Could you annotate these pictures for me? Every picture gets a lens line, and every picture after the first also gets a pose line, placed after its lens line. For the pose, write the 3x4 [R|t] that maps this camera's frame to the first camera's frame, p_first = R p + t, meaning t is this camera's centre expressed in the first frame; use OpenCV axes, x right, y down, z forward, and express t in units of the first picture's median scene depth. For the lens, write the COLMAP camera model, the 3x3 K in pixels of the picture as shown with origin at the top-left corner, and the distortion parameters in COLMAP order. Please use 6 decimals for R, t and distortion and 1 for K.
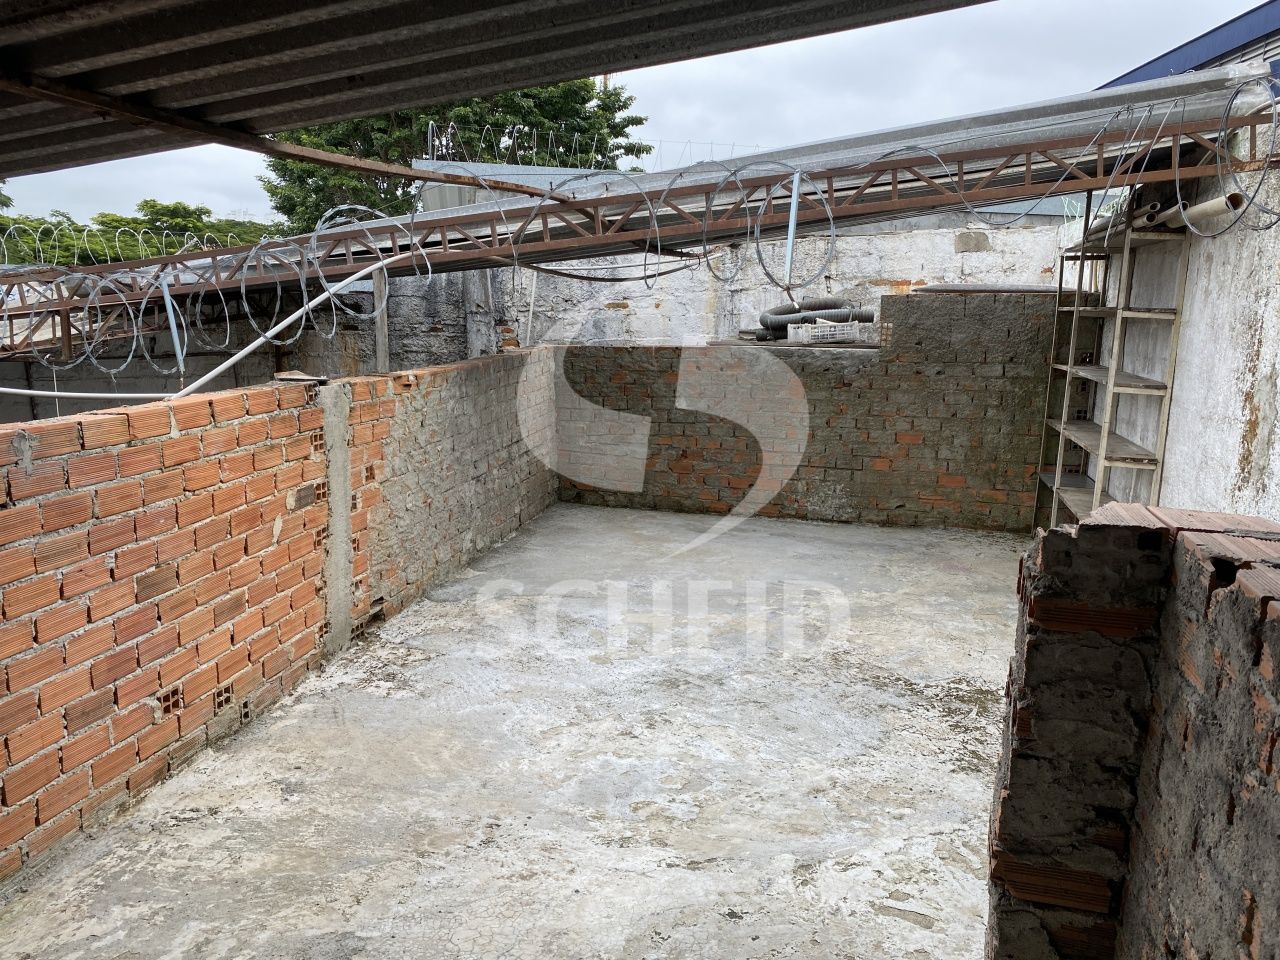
lens RADIAL K [[971.8, 0, 645.6], [0, 971.8, 479.8], [0, 0, 1]] dist [0.014216, -0.005354]
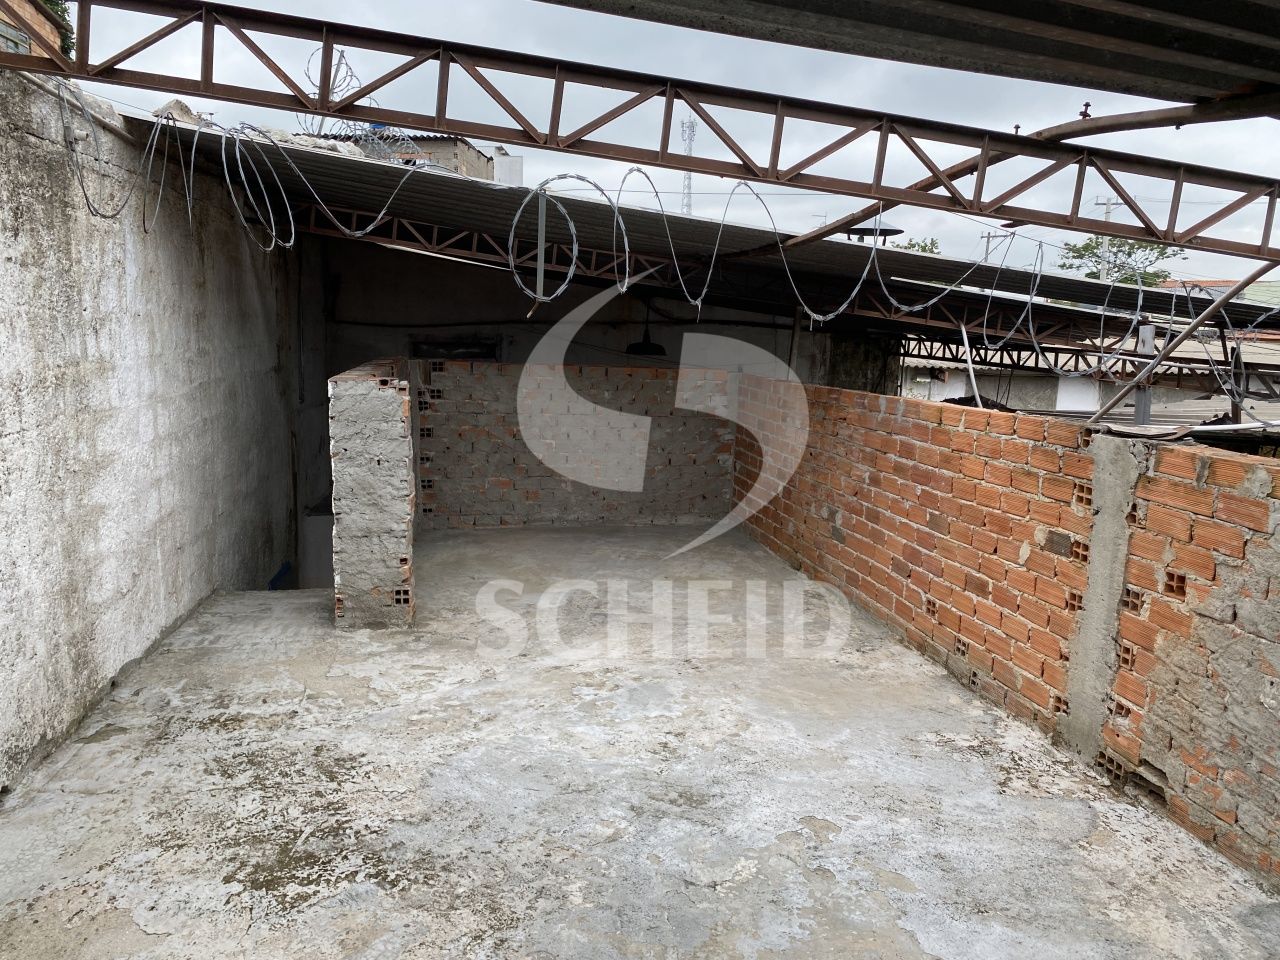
lens RADIAL K [[971.8, 0, 645.1], [0, 971.8, 480.1], [0, 0, 1]] dist [0.014216, -0.005354]
pose [[-0.916583, 0.020477, -0.399320, 0.376610], [-0.114095, 0.943772, 0.310285, -0.278598], [0.383220, 0.329963, -0.862709, 1.603514]]
